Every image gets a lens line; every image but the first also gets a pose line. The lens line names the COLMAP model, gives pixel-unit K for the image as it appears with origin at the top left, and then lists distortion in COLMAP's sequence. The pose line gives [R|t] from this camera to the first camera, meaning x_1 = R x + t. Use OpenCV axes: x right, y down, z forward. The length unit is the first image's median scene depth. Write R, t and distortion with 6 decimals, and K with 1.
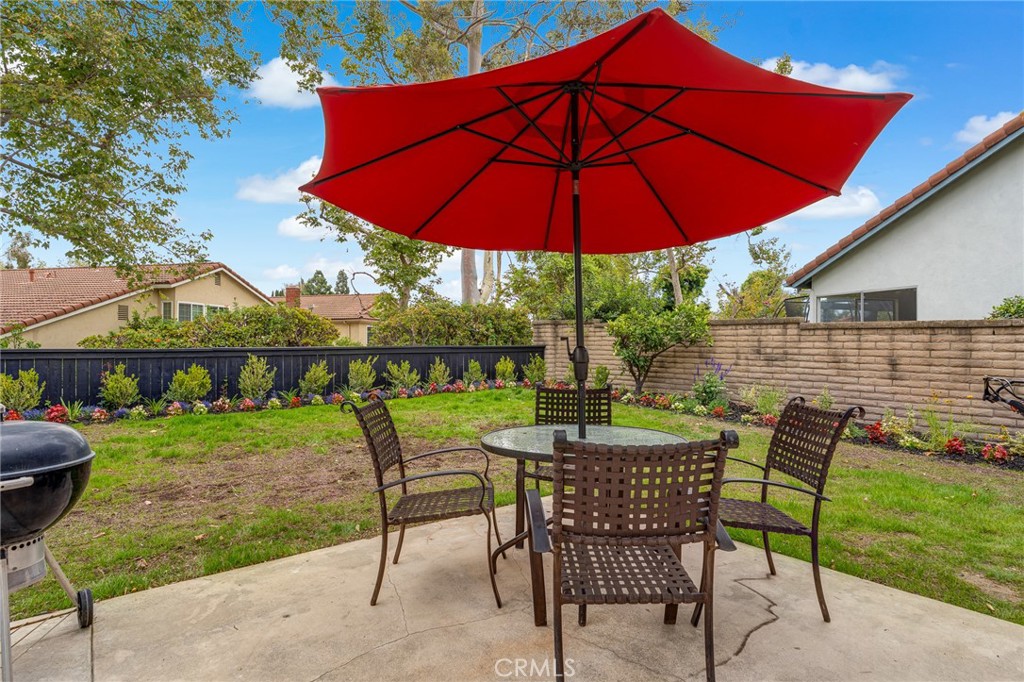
lens RADIAL K [[533.9, 0, 512.0], [0, 533.9, 341.0], [0, 0, 1]] dist [-0.002881, -0.000483]
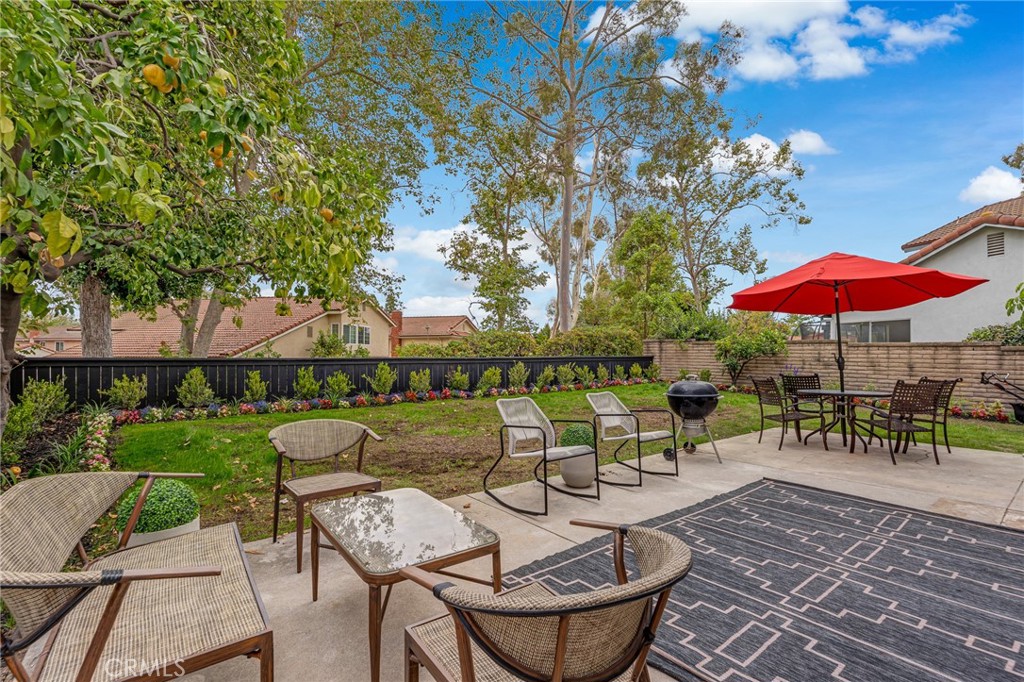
lens RADIAL K [[453.5, 0, 509.7], [0, 453.5, 349.8], [0, 0, 1]] dist [-0.002782, -0.000407]
pose [[0.999985, 0.001382, -0.005340, -0.523835], [-0.001409, 0.999987, -0.004993, -0.003397], [0.005333, 0.005000, 0.999973, -0.426264]]
